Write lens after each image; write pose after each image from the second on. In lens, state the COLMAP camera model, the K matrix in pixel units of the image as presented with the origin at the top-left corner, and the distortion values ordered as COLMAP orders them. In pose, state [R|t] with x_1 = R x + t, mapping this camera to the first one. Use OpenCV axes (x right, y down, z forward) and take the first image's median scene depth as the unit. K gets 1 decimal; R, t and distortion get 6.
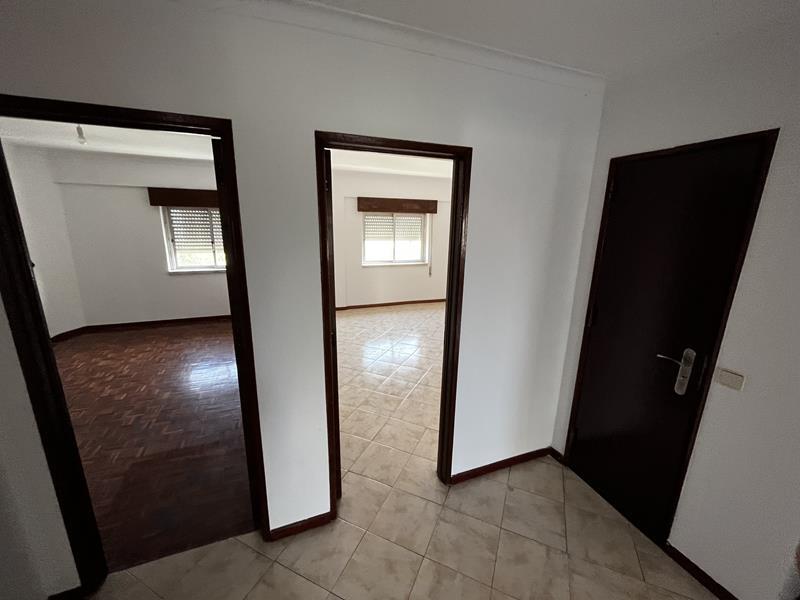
lens RADIAL K [[321.9, 0, 400.0], [0, 321.9, 300.0], [0, 0, 1]] dist [-0.000375, -0.000085]
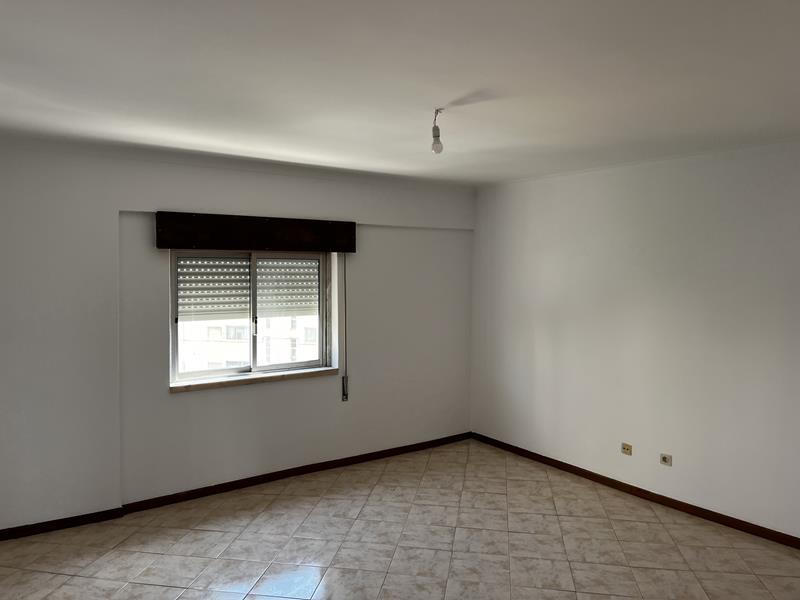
lens RADIAL K [[605.8, 0, 394.7], [0, 605.8, 291.7], [0, 0, 1]] dist [0.079539, -0.116975]
pose [[0.970811, -0.022852, 0.238755, -0.028405], [0.070103, 0.979016, -0.191344, -0.058454], [-0.229373, 0.202497, 0.952042, 0.226676]]
